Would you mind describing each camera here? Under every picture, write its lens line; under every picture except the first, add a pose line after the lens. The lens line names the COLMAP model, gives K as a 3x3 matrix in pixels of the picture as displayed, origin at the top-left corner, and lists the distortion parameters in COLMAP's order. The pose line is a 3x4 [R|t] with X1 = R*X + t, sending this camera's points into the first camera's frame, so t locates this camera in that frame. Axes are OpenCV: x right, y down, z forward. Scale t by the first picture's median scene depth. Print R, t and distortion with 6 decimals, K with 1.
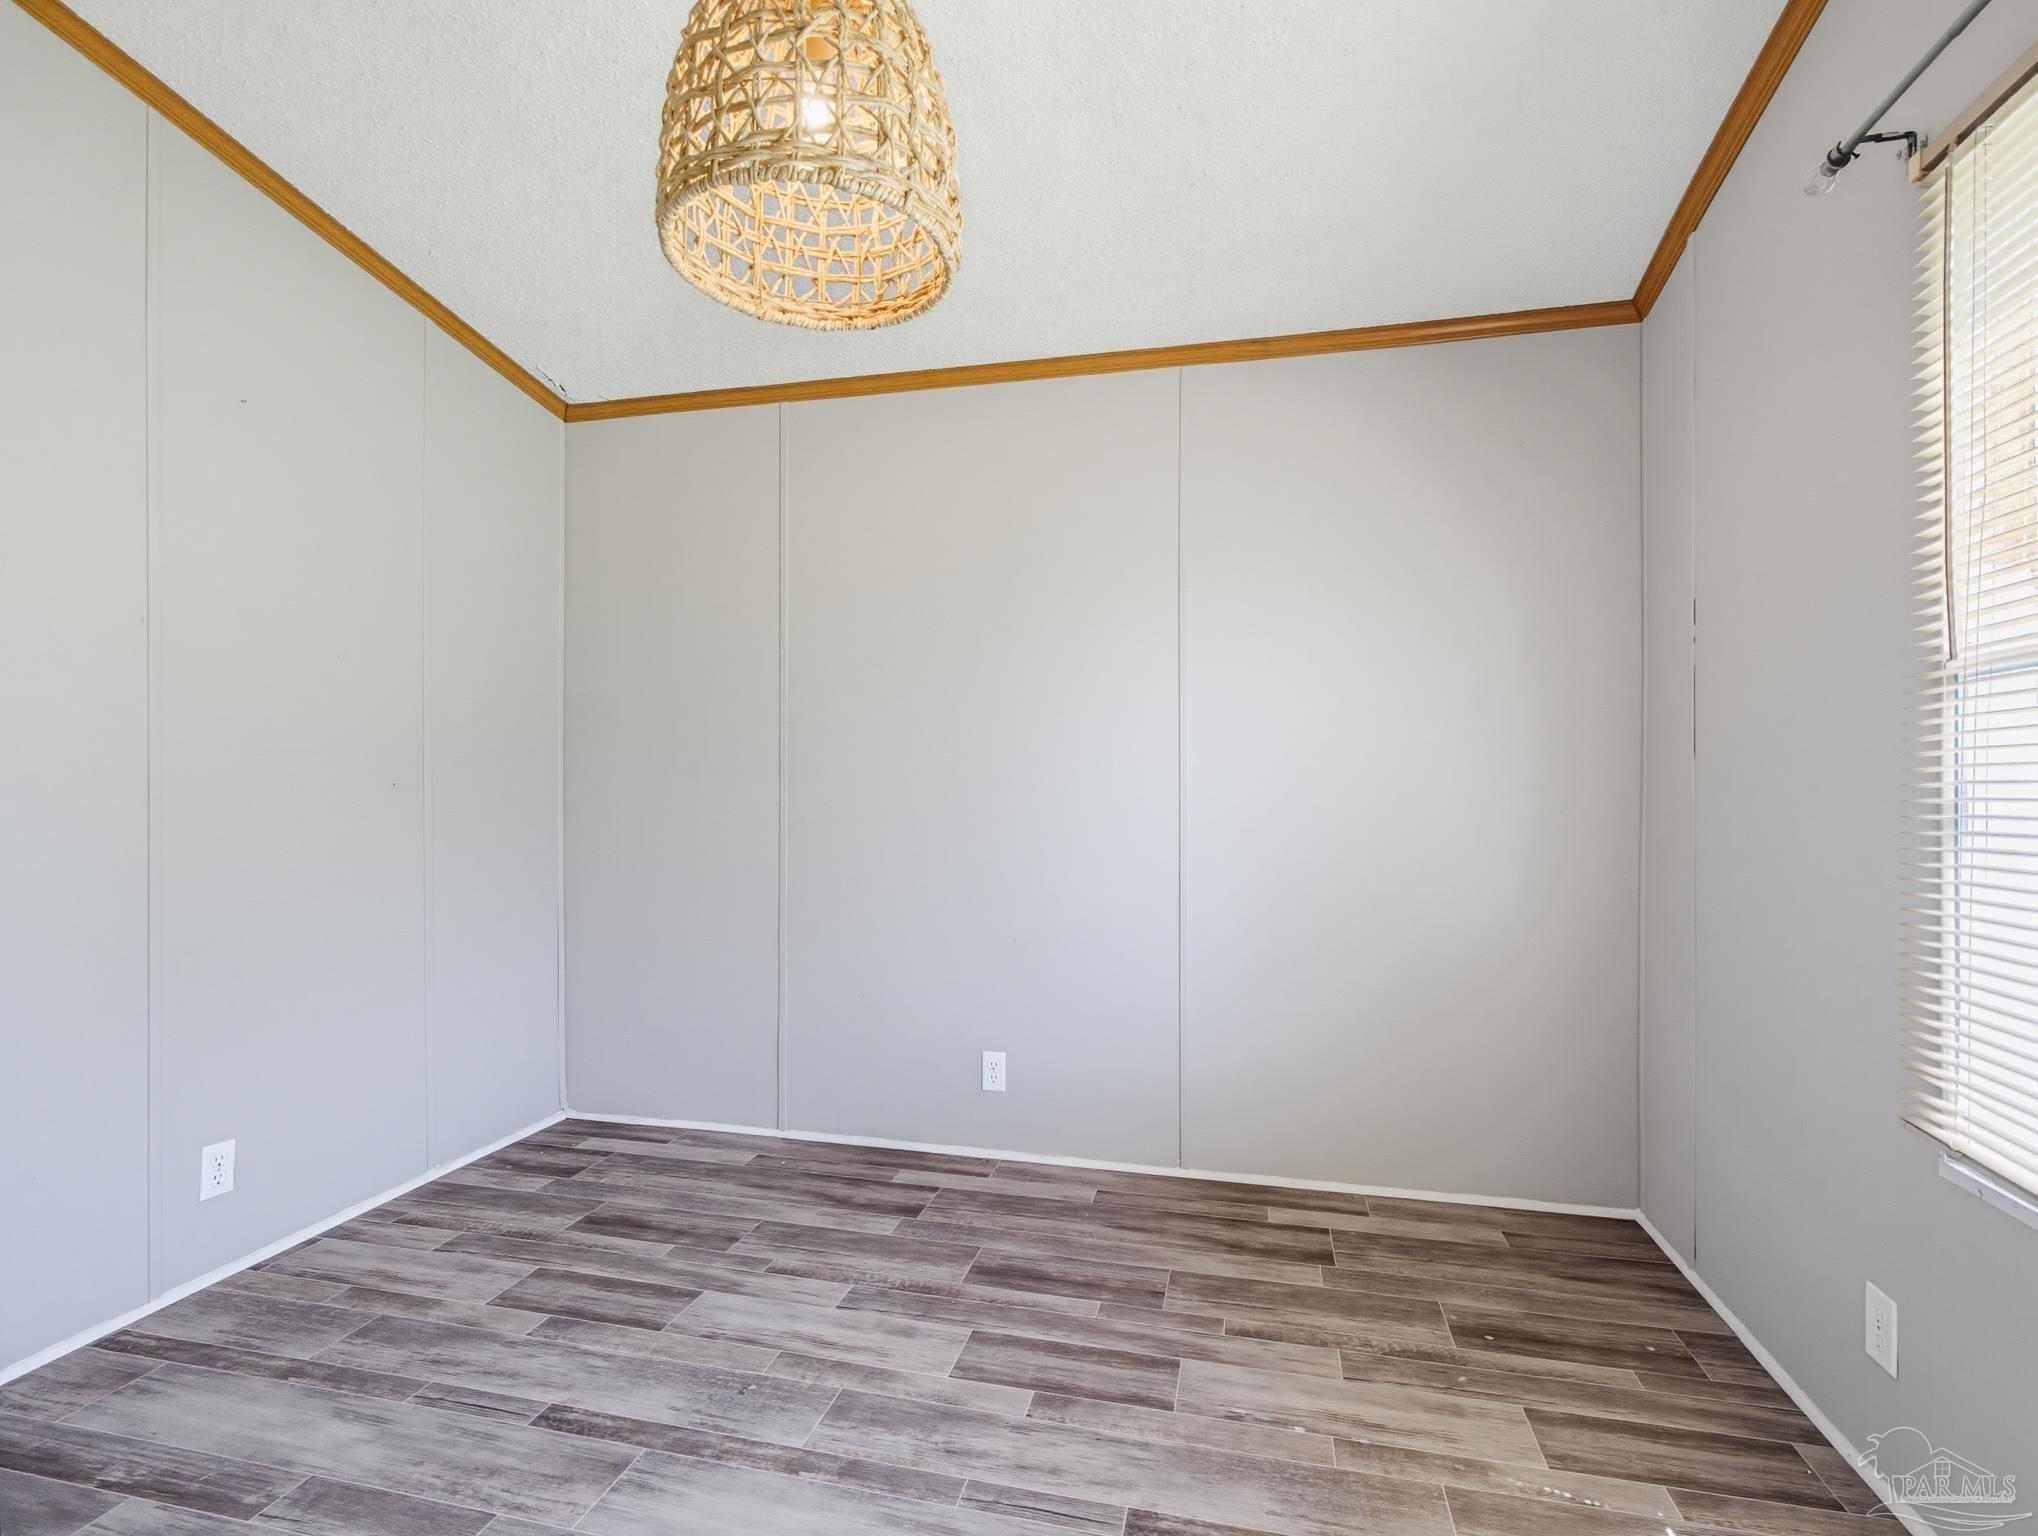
lens RADIAL K [[972.9, 0, 1027.4], [0, 972.9, 771.8], [0, 0, 1]] dist [-0.003410, 0.000102]
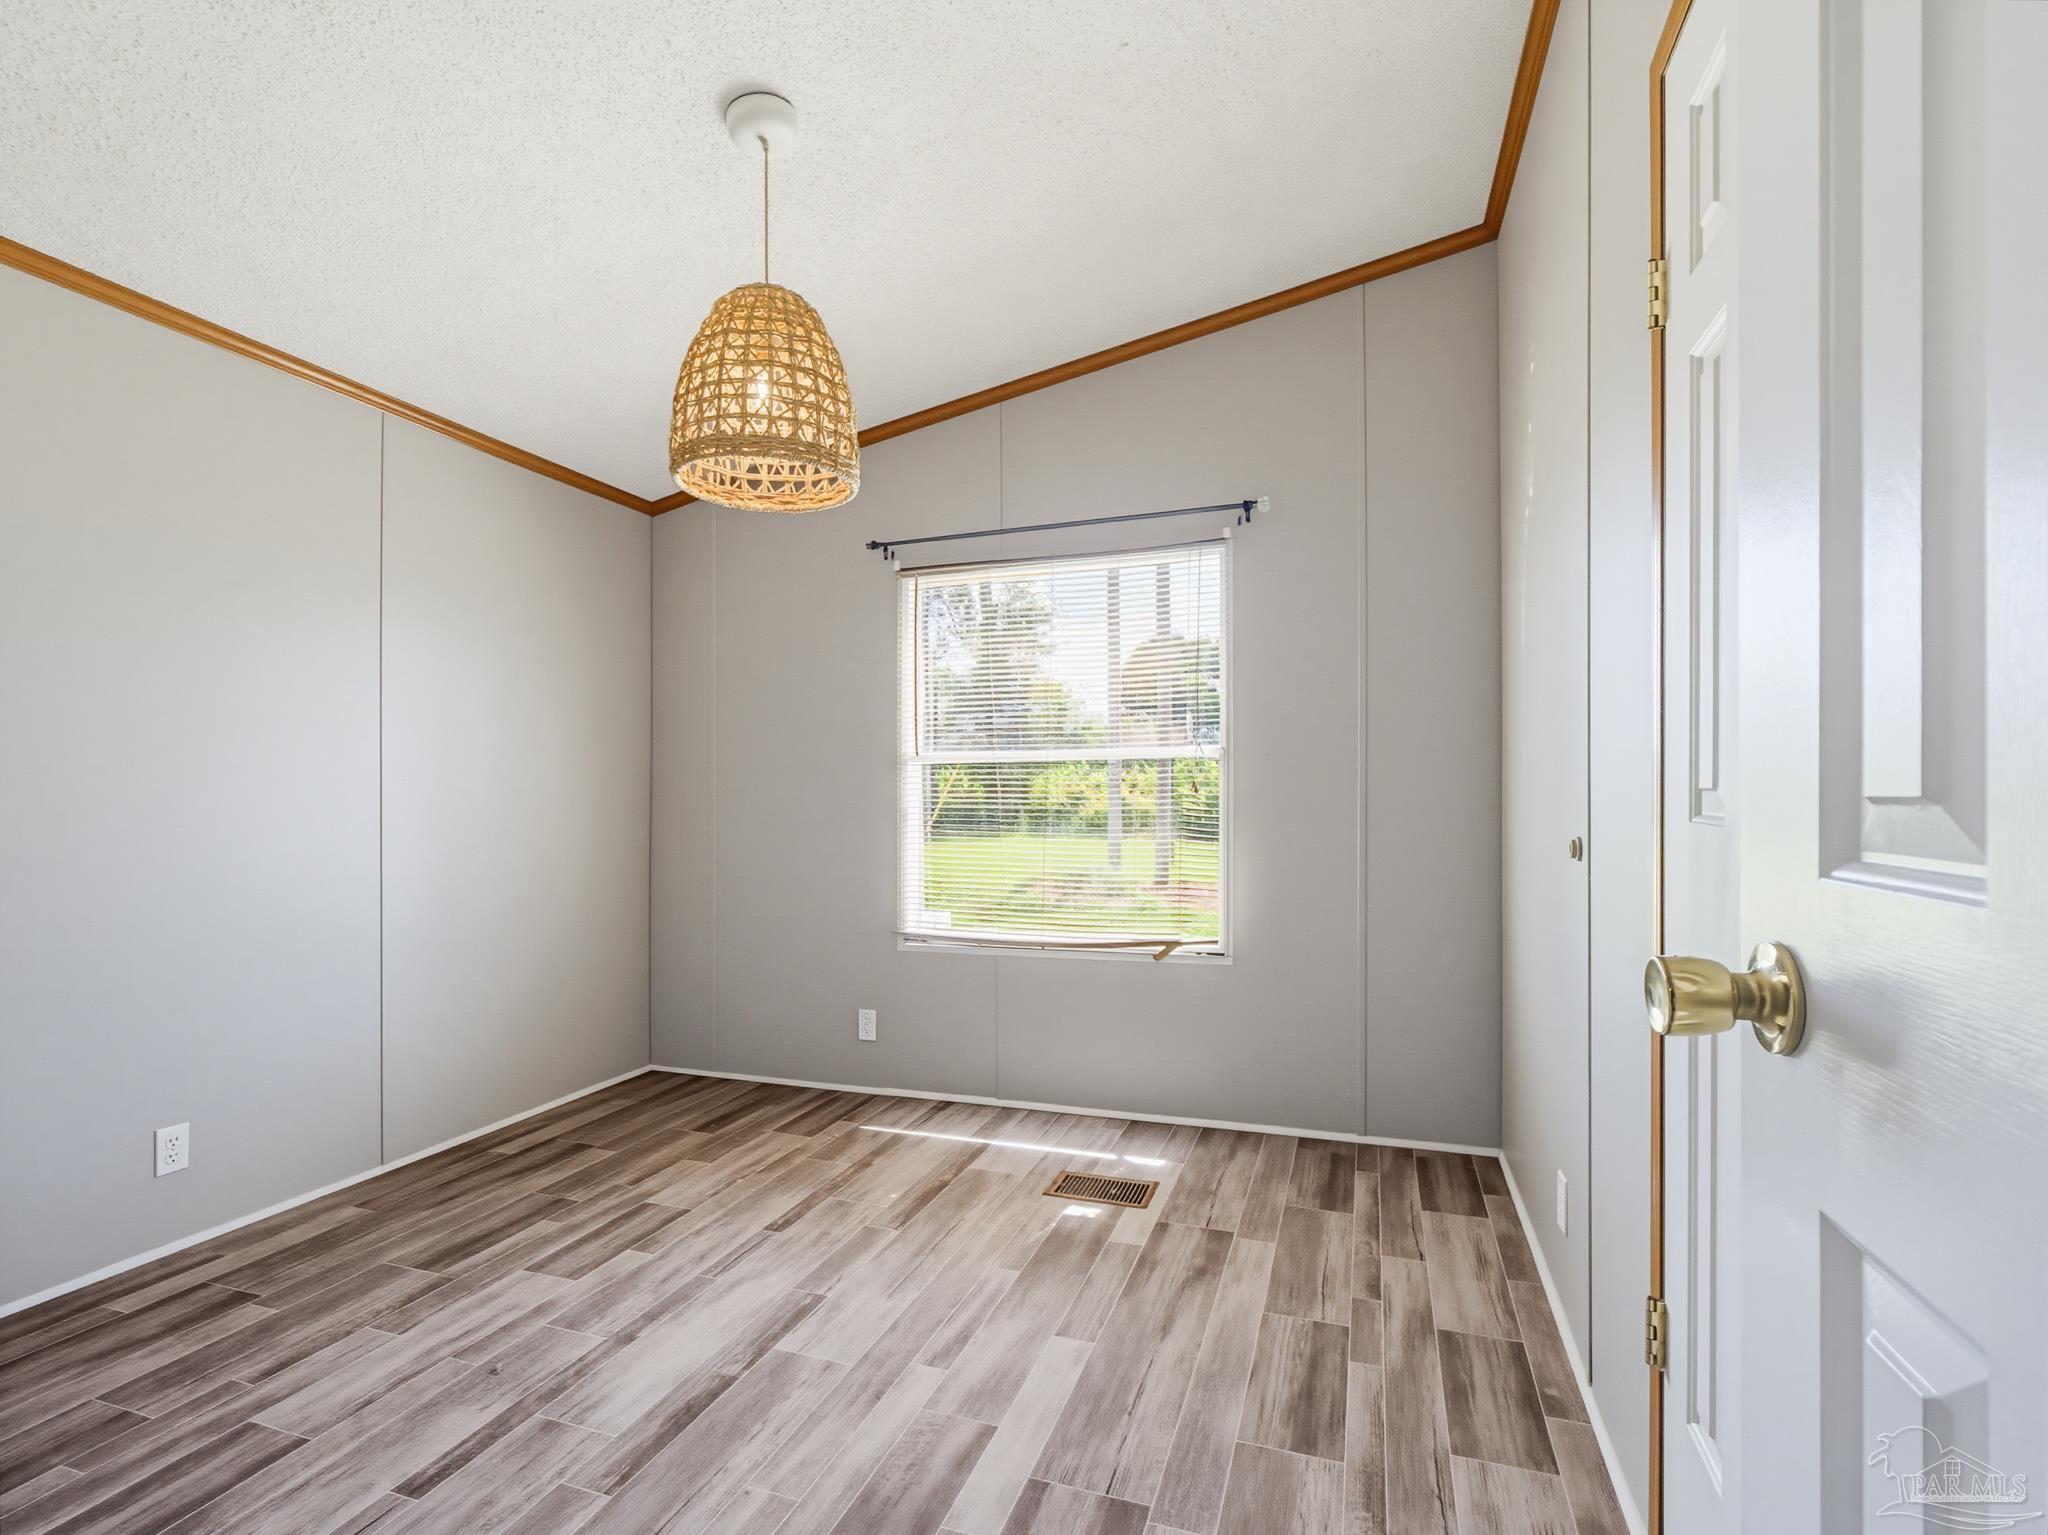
lens RADIAL K [[977.7, 0, 1032.4], [0, 977.7, 771.4], [0, 0, 1]] dist [-0.003410, 0.000102]
pose [[0.103927, 0.018773, 0.994408, -1.138485], [-0.007572, 0.999808, -0.018084, -0.006368], [-0.994556, -0.005650, 0.104049, 0.266378]]
